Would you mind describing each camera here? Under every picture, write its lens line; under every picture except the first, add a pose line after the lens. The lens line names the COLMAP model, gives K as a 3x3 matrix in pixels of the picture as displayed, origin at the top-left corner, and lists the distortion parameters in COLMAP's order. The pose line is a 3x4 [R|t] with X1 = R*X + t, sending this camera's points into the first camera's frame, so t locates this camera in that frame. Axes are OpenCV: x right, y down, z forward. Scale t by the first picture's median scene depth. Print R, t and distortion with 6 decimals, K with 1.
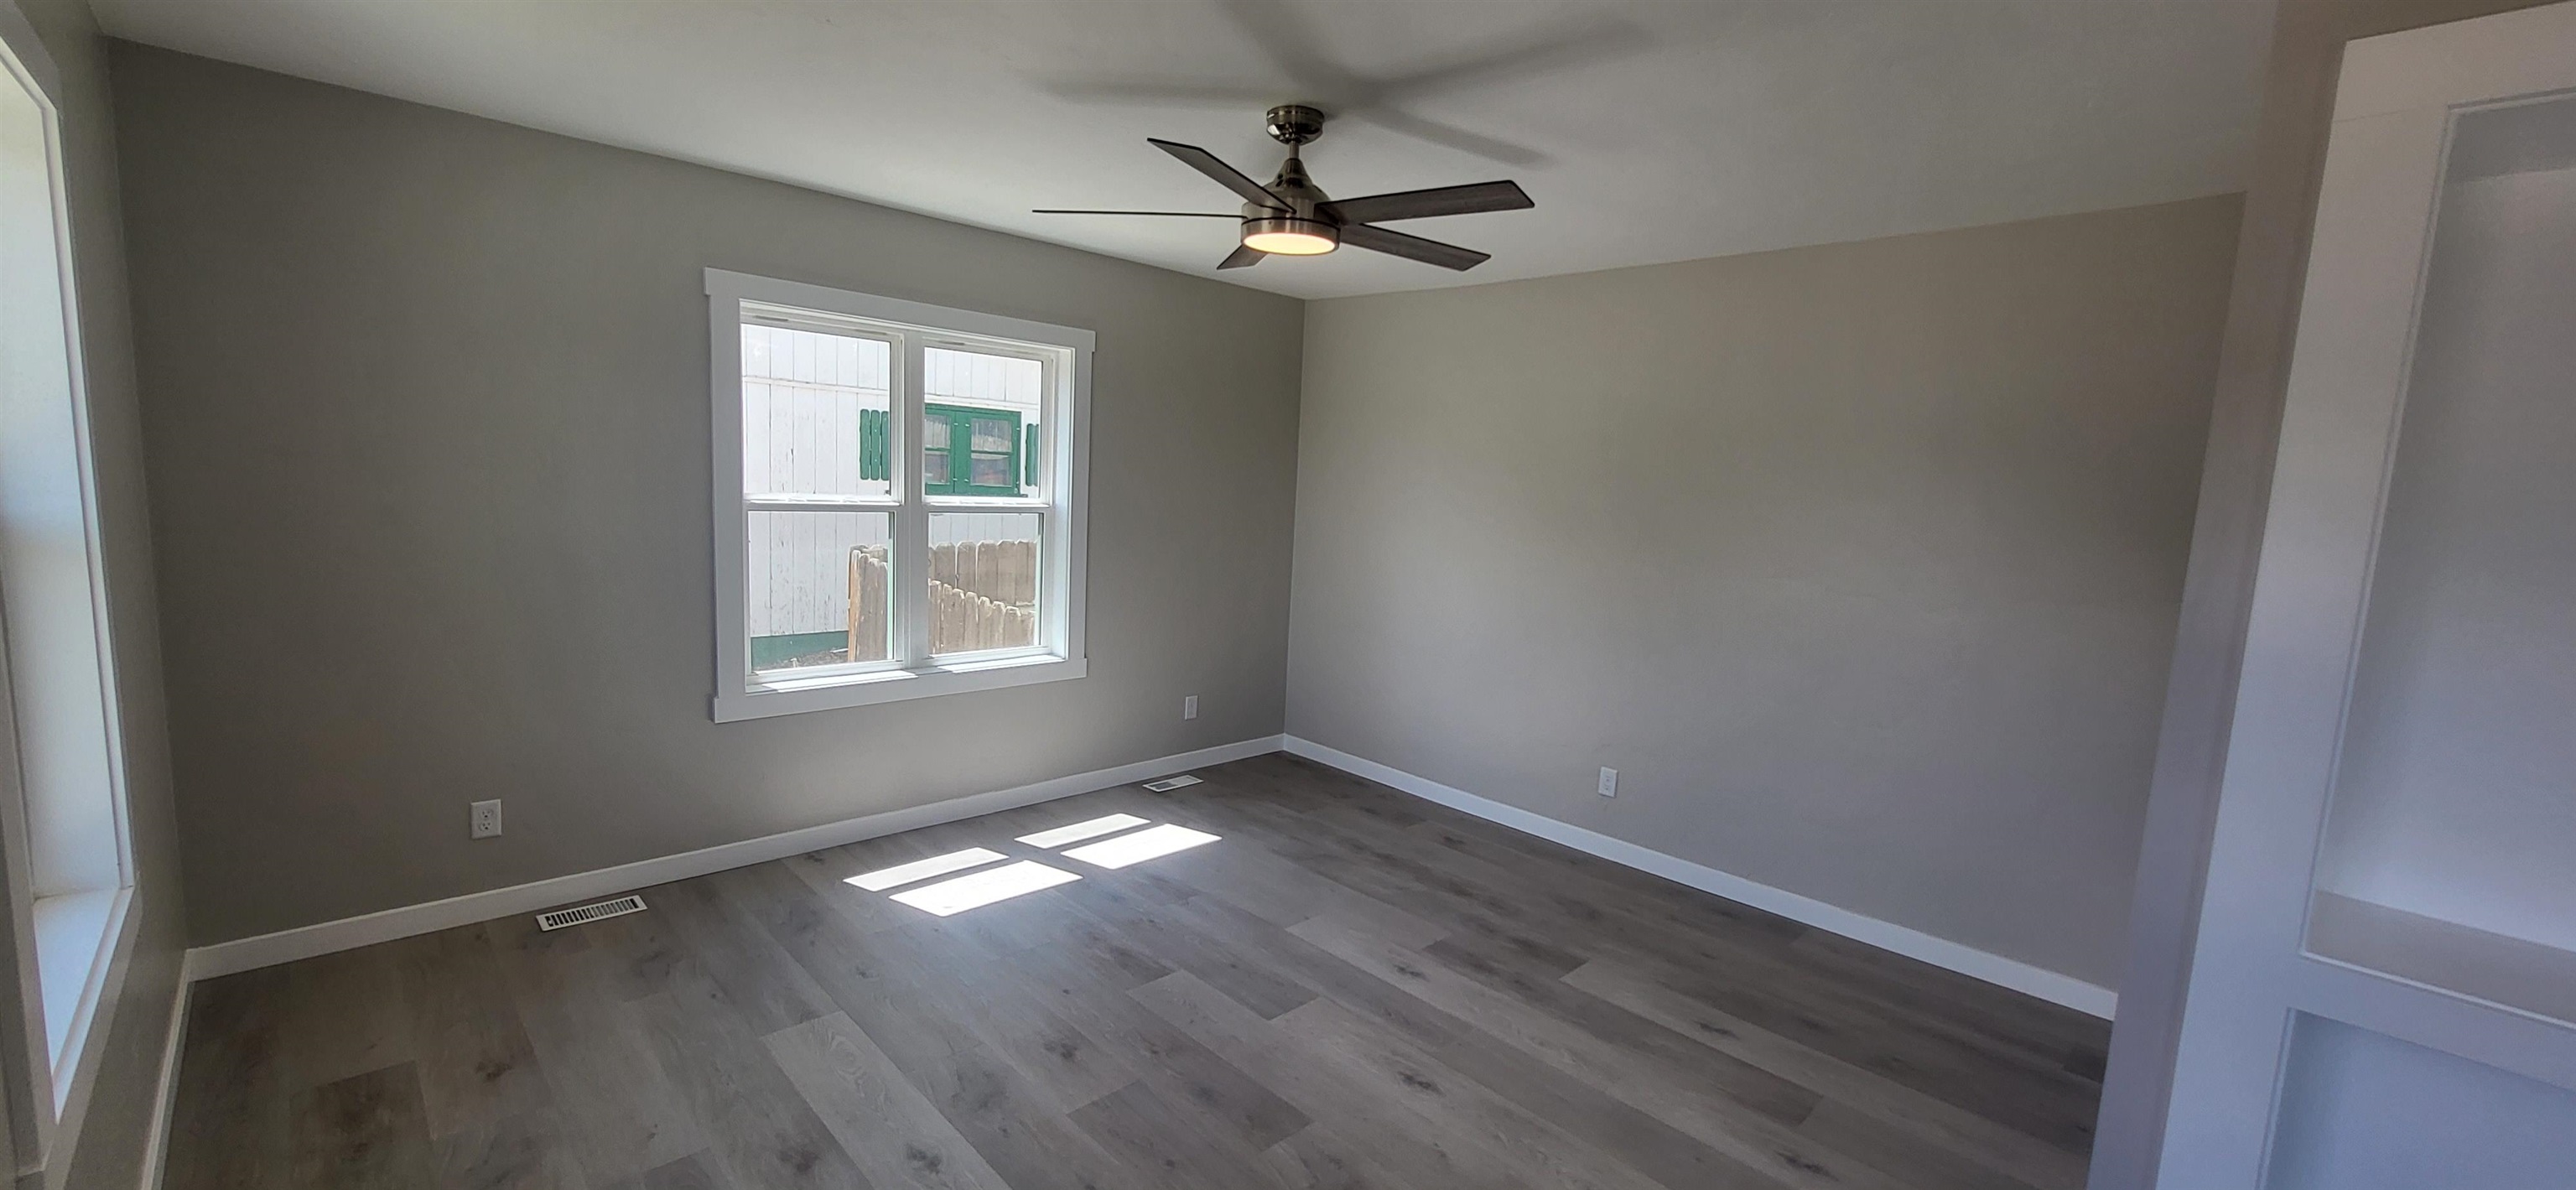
lens RADIAL K [[1007.4, 0, 1287.0], [0, 1007.4, 592.9], [0, 0, 1]] dist [-0.000534, -0.001625]
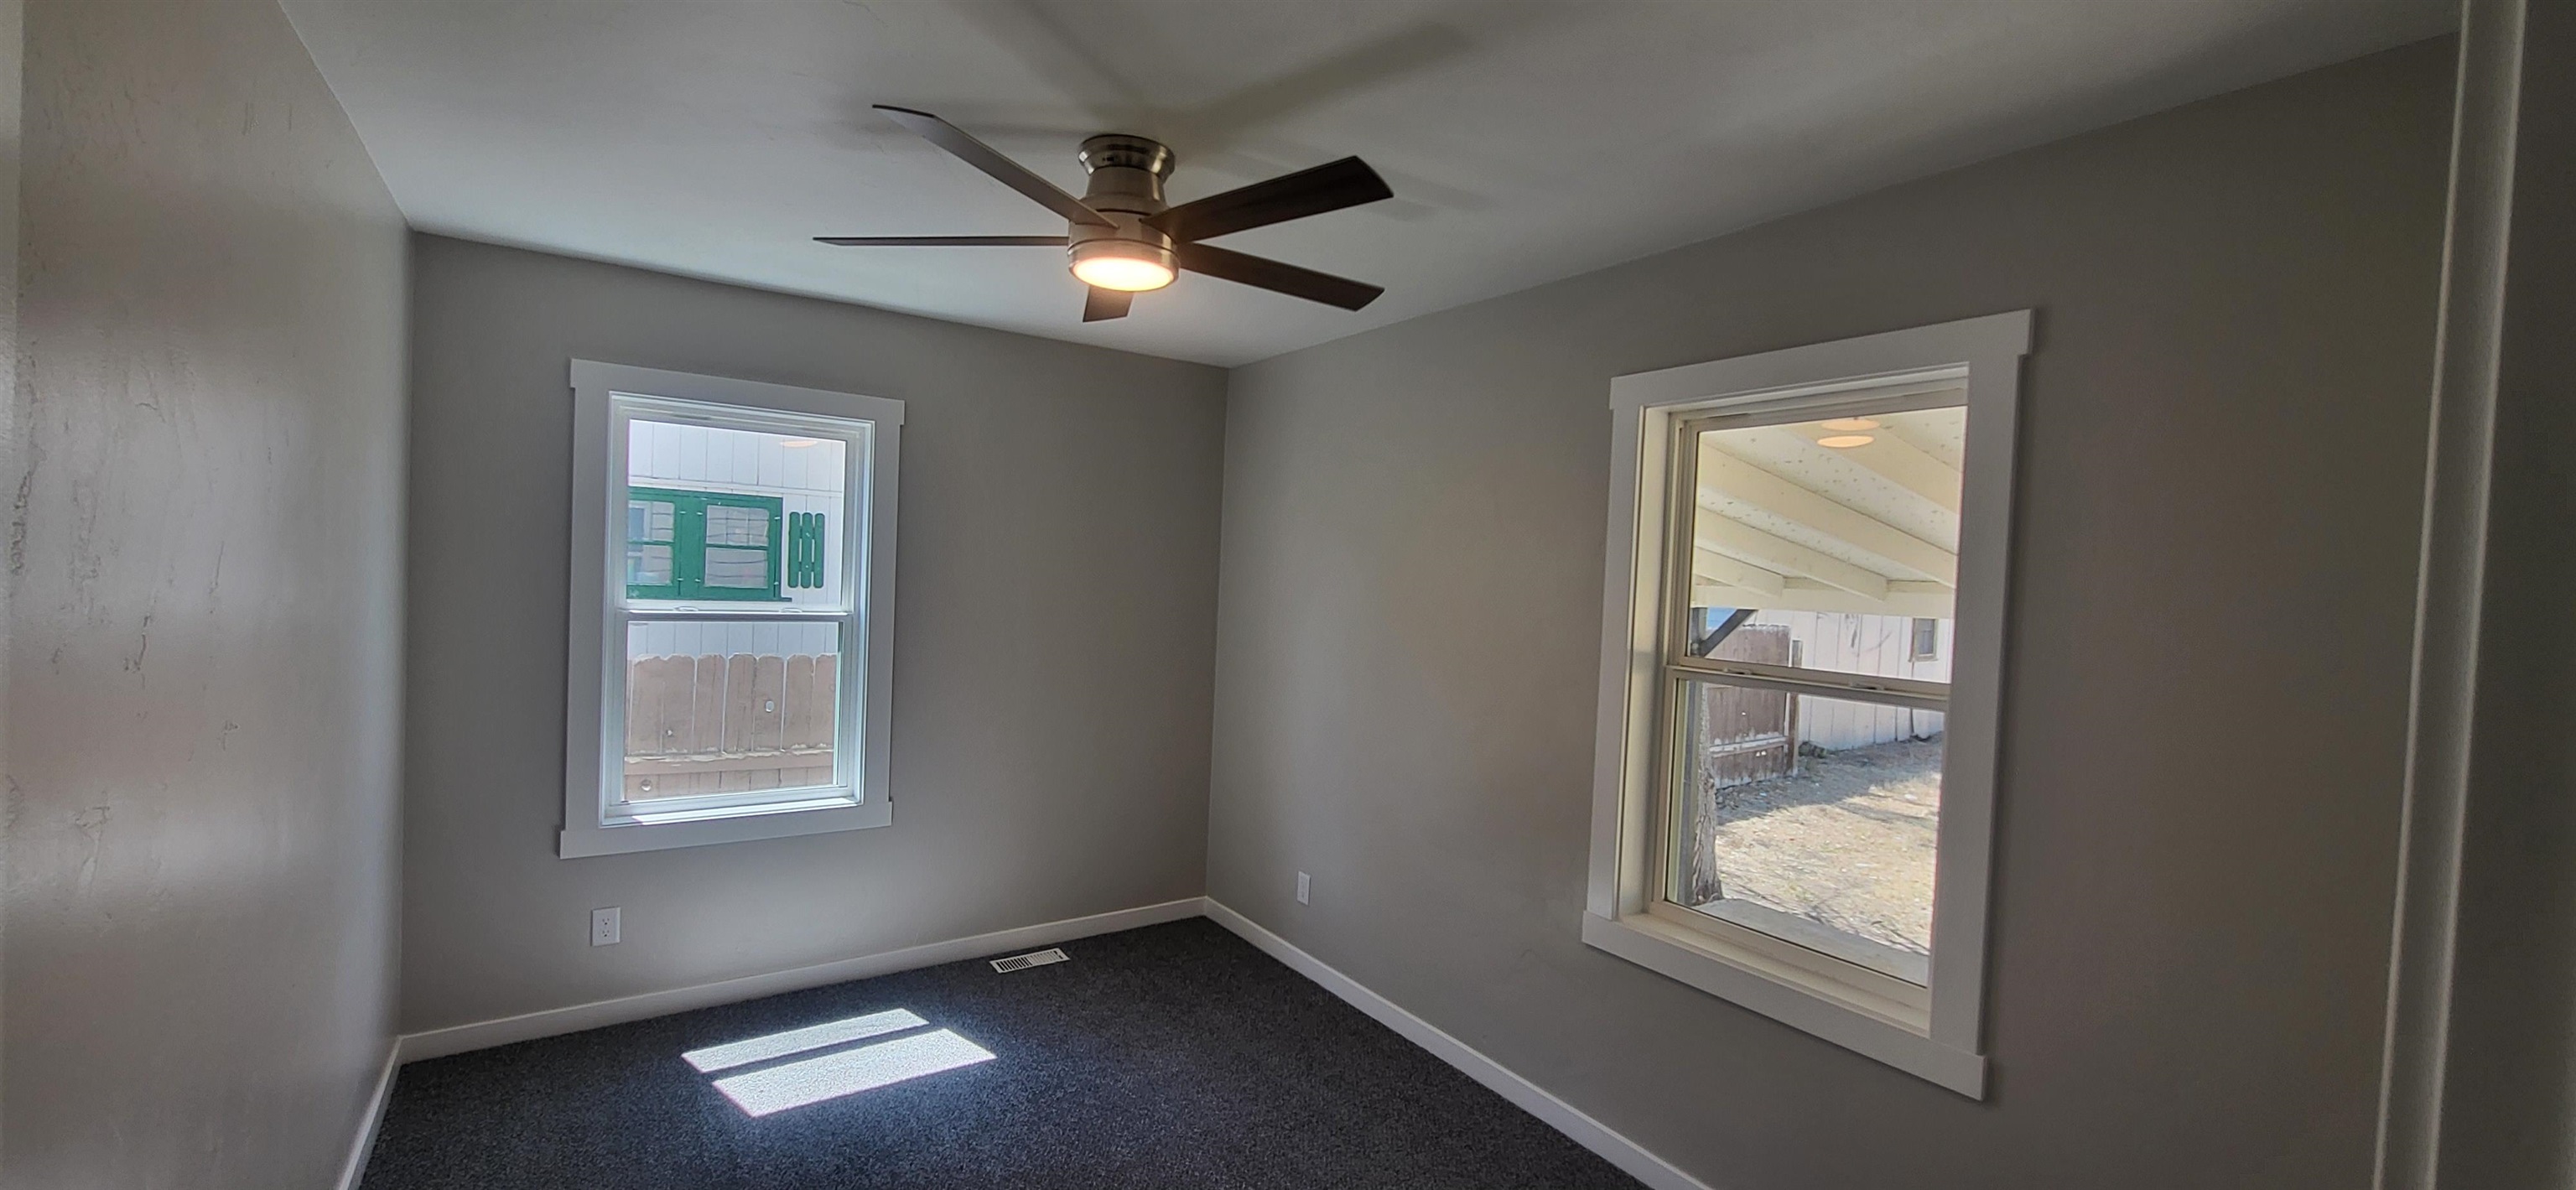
lens RADIAL K [[1007.4, 0, 1305.2], [0, 1007.4, 599.5], [0, 0, 1]] dist [-0.000534, -0.001625]
pose [[0.987393, -0.008759, -0.158044, 0.271143], [-0.007743, 0.994599, -0.103500, -0.015692], [0.158097, 0.103419, 0.981993, 0.263605]]
